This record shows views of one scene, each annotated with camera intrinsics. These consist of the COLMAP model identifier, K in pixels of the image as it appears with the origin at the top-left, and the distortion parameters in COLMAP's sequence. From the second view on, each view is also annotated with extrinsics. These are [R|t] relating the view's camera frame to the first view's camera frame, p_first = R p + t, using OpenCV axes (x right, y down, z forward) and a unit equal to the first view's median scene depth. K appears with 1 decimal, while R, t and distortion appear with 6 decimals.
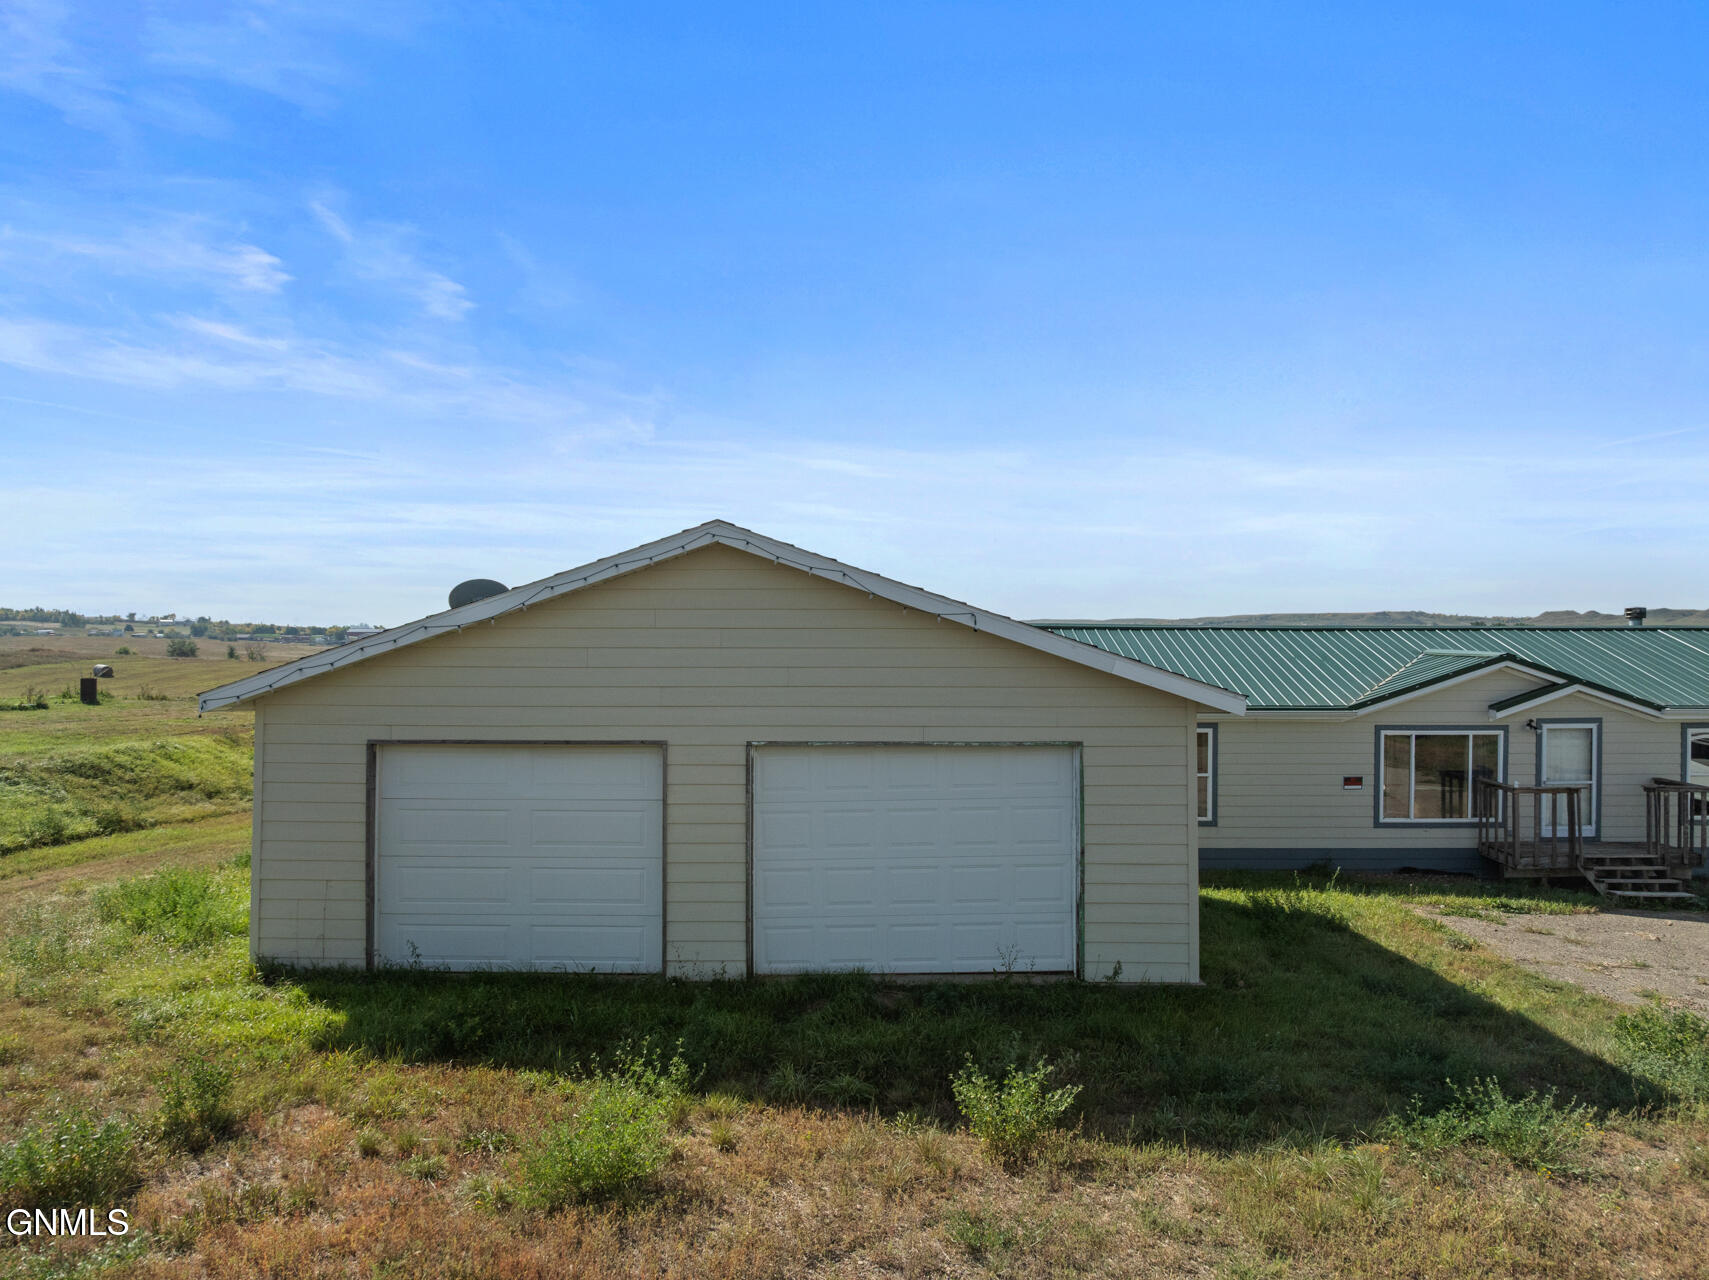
lens RADIAL K [[1215.4, 0, 854.5], [0, 1215.4, 640.0], [0, 0, 1]] dist [-0.056299, 0.023630]
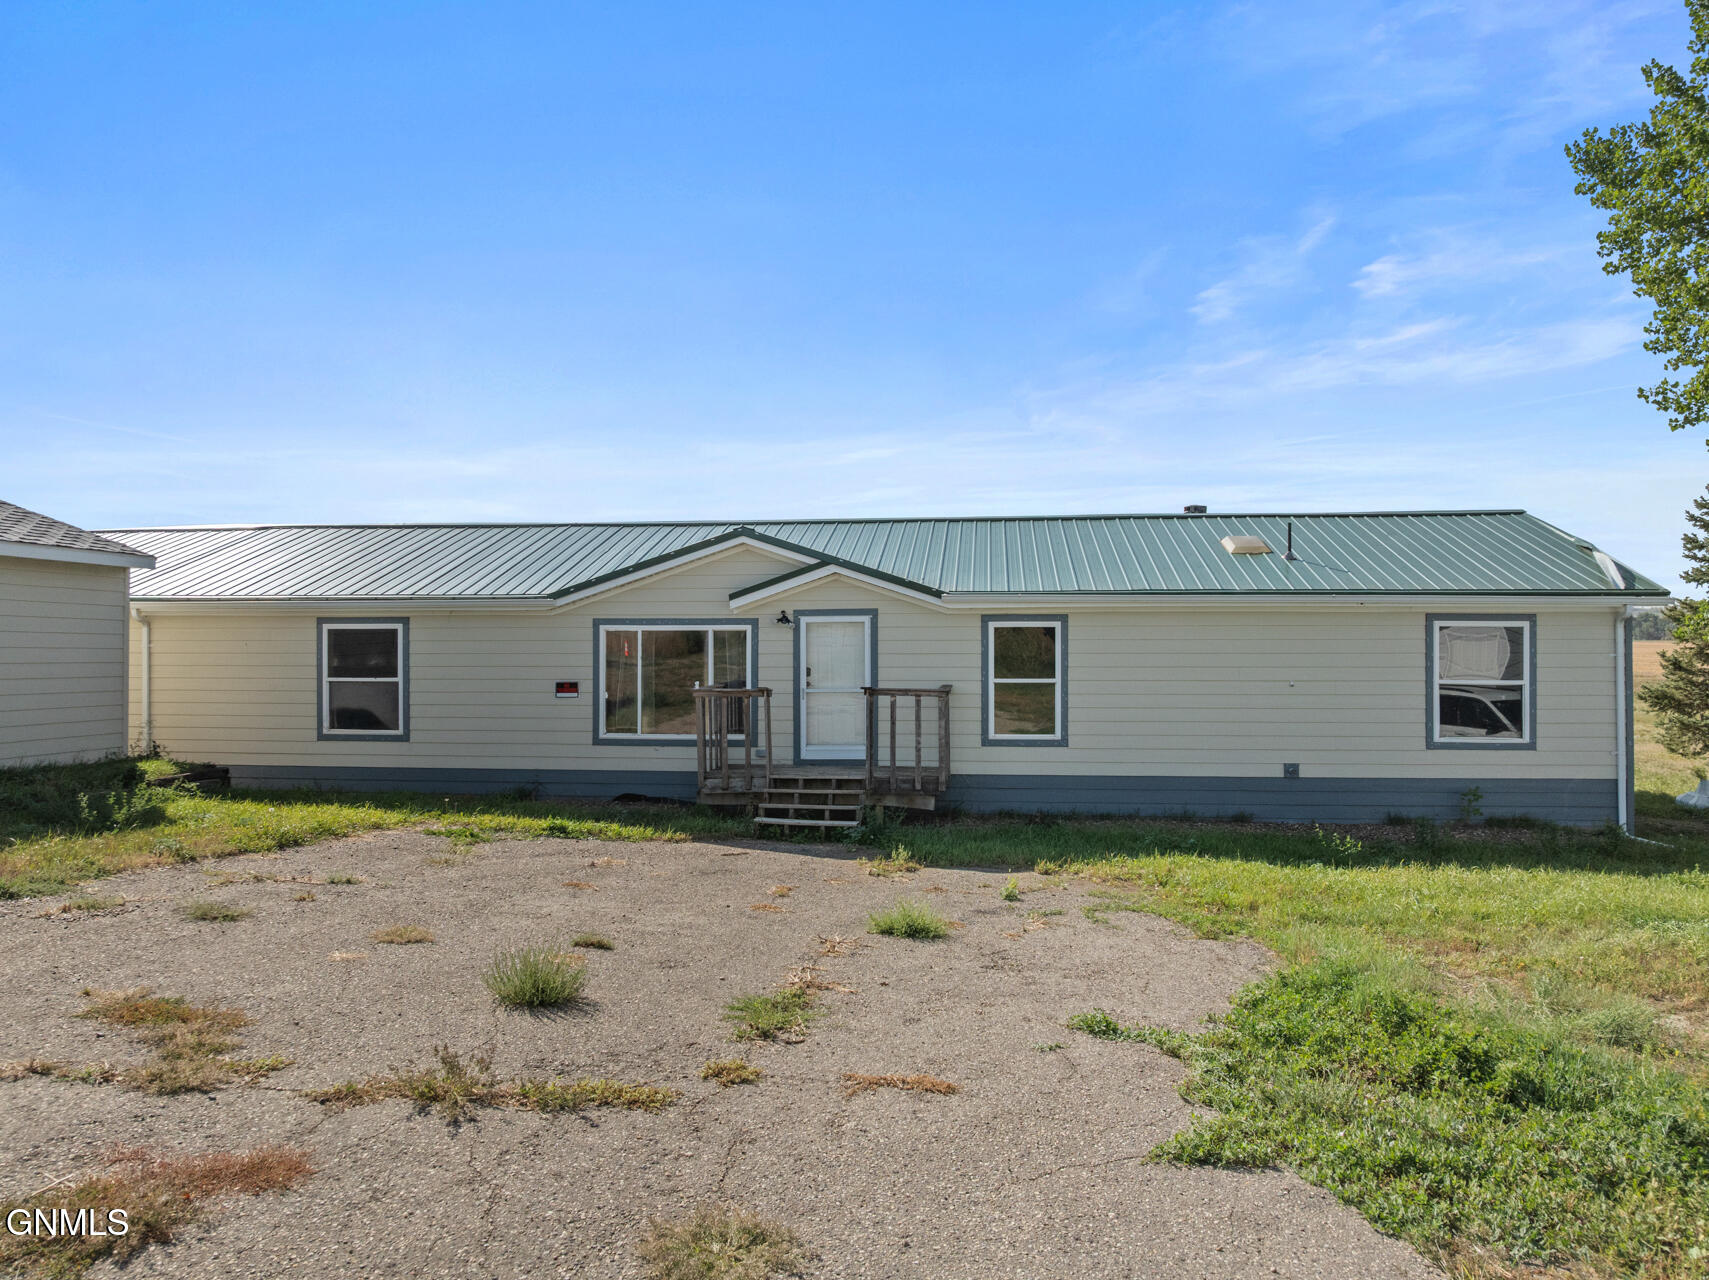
lens RADIAL K [[1192.2, 0, 854.0], [0, 1192.2, 601.0], [0, 0, 1]] dist [-0.008464, 0.001930]
pose [[0.994756, -0.007740, -0.101982, 0.686150], [0.004659, 0.999527, -0.030411, 0.083282], [0.102169, 0.029776, 0.994321, 0.208139]]
